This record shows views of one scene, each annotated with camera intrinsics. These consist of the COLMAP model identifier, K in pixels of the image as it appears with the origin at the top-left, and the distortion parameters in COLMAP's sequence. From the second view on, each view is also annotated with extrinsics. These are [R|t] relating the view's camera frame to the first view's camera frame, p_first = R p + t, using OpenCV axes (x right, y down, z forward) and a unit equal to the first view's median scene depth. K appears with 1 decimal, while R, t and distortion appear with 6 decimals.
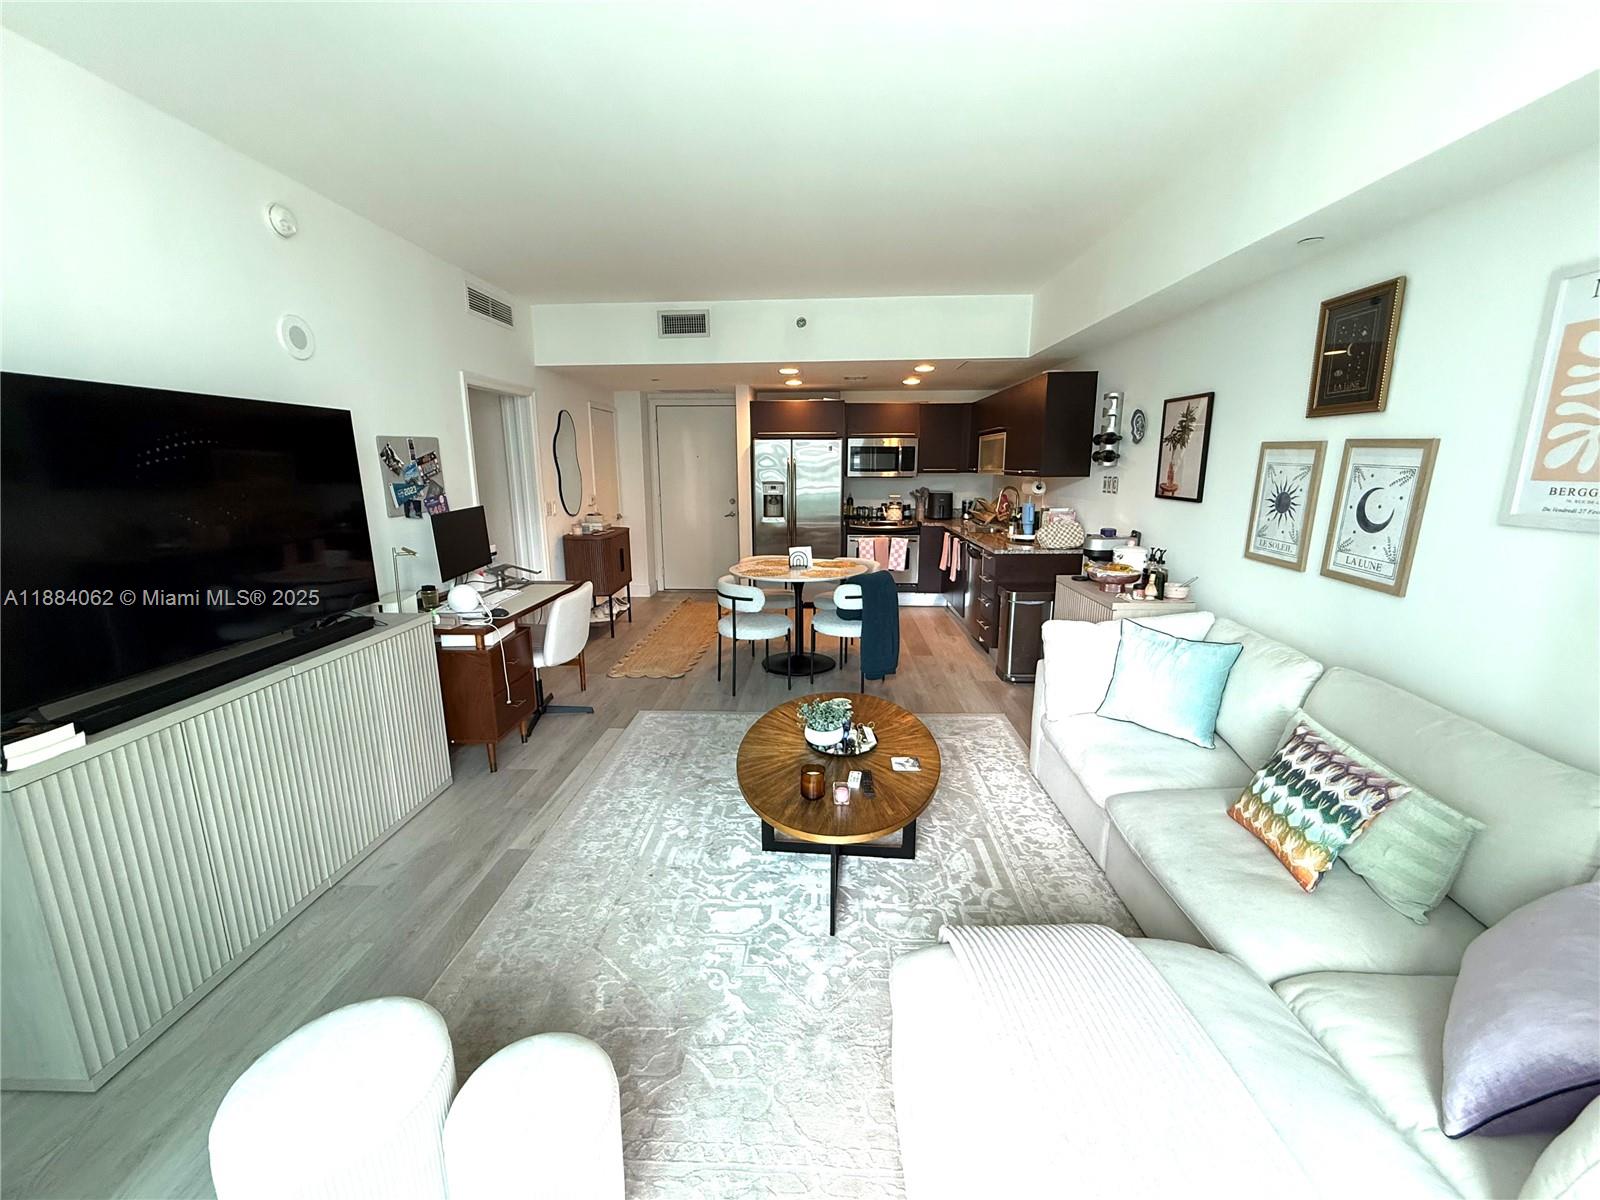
lens RADIAL K [[638.8, 0, 797.4], [0, 638.8, 595.8], [0, 0, 1]] dist [0.001143, -0.000310]
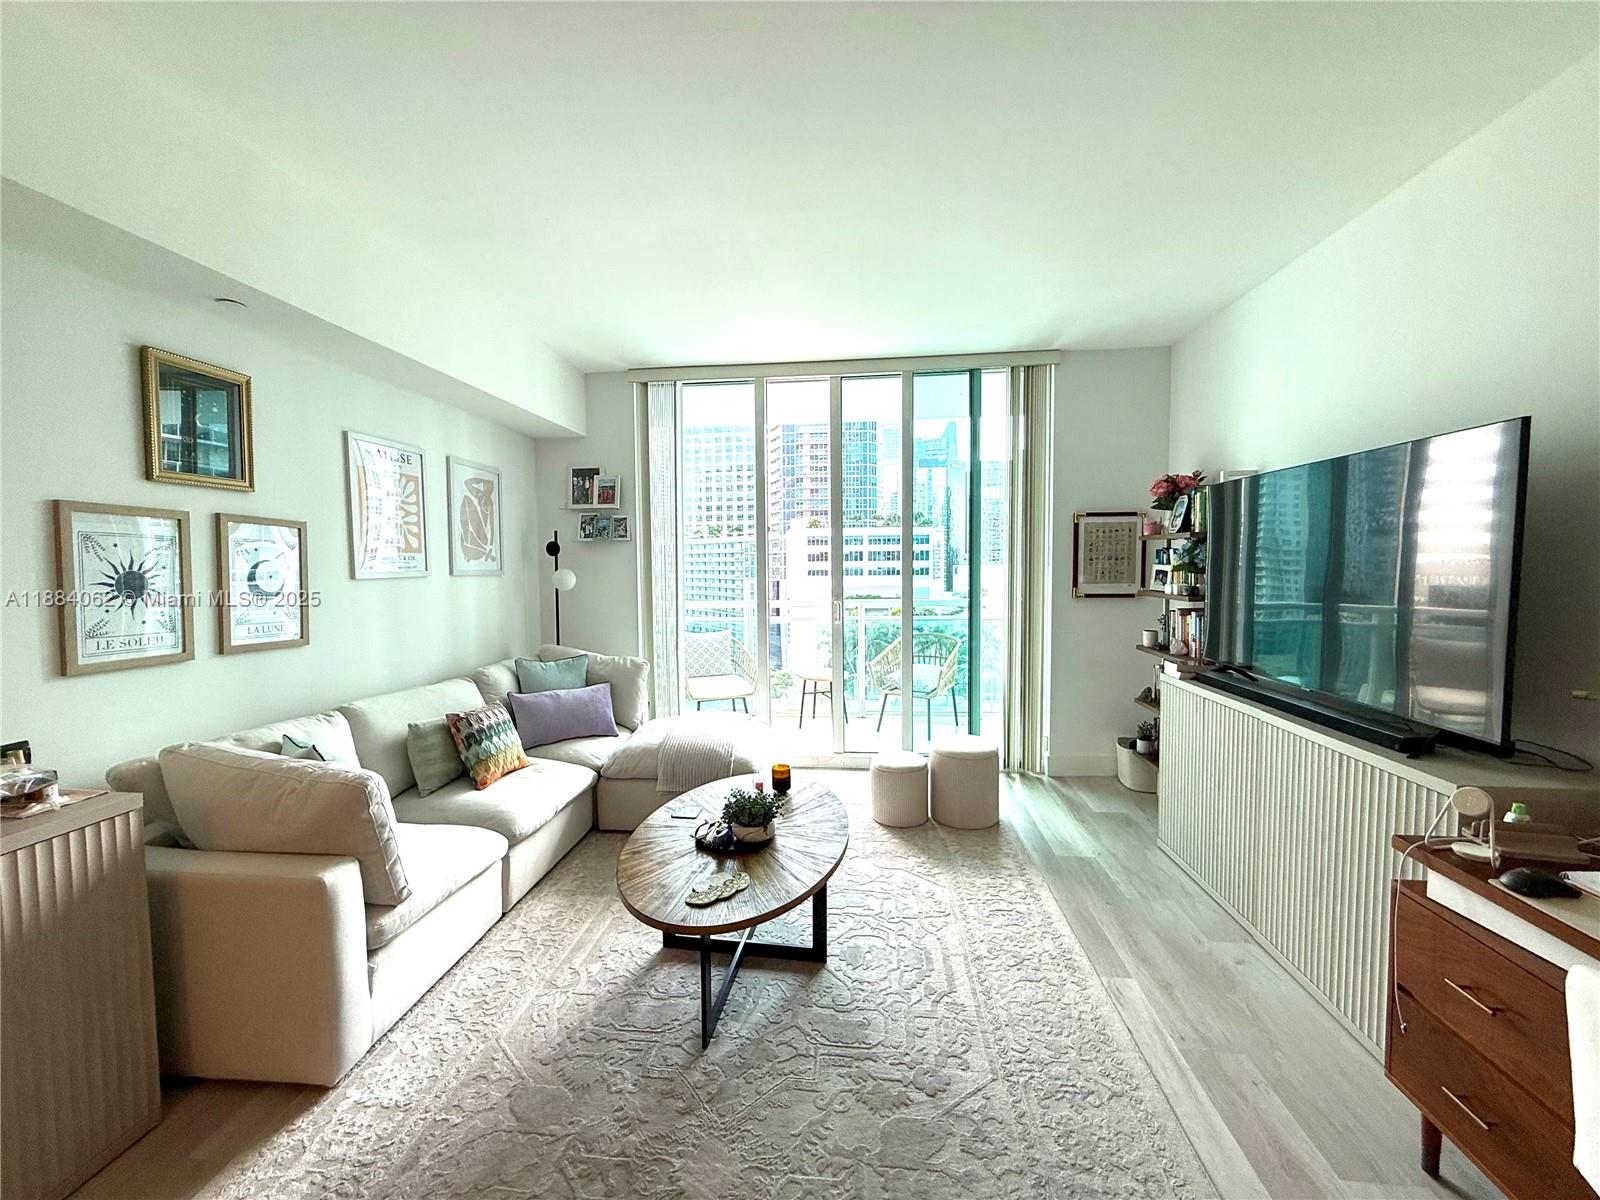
lens RADIAL K [[638.8, 0, 797.4], [0, 638.8, 595.8], [0, 0, 1]] dist [0.001143, -0.000310]
pose [[-0.997669, 0.010970, 0.067346, -0.061651], [0.027848, 0.966510, 0.255115, -0.245214], [-0.062292, 0.256396, -0.964562, 1.355605]]
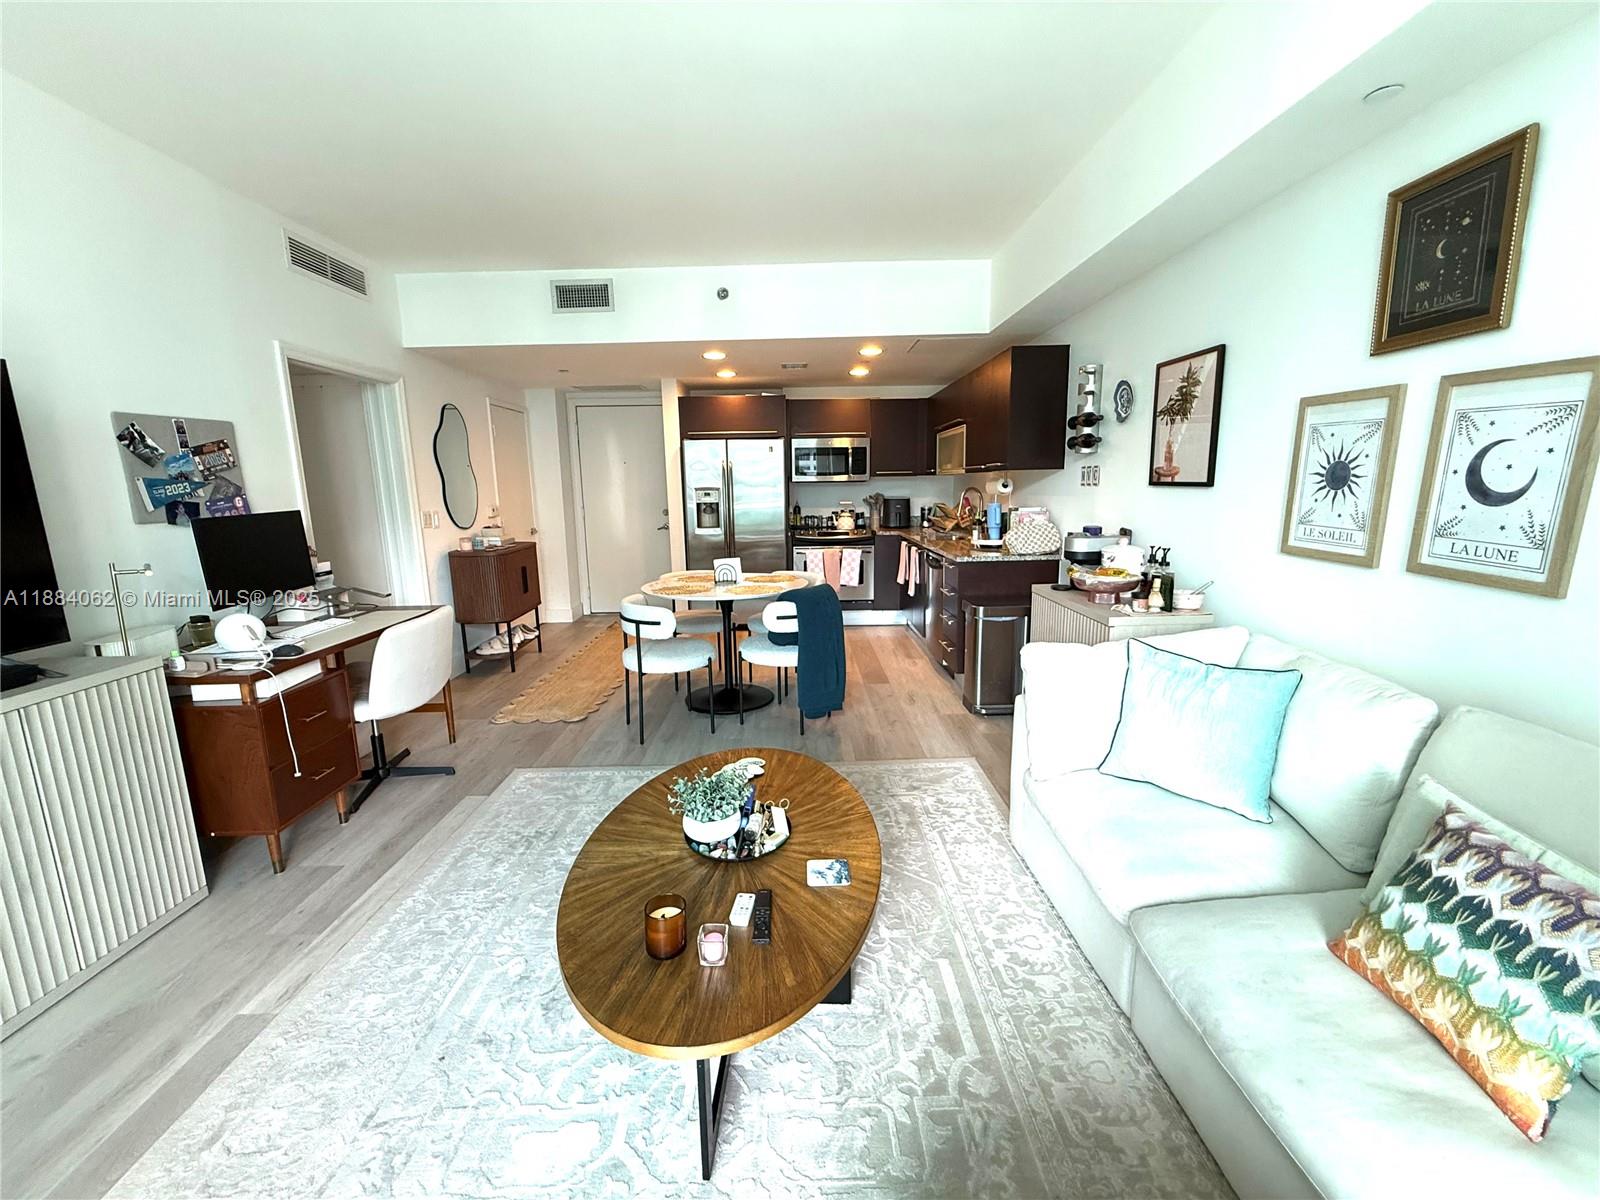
lens RADIAL K [[638.8, 0, 797.4], [0, 638.8, 595.8], [0, 0, 1]] dist [0.001143, -0.000310]
pose [[0.998537, -0.022356, 0.049226, 0.079680], [0.023890, 0.999240, -0.030795, 0.000150], [-0.048500, 0.031926, 0.998313, 0.241476]]
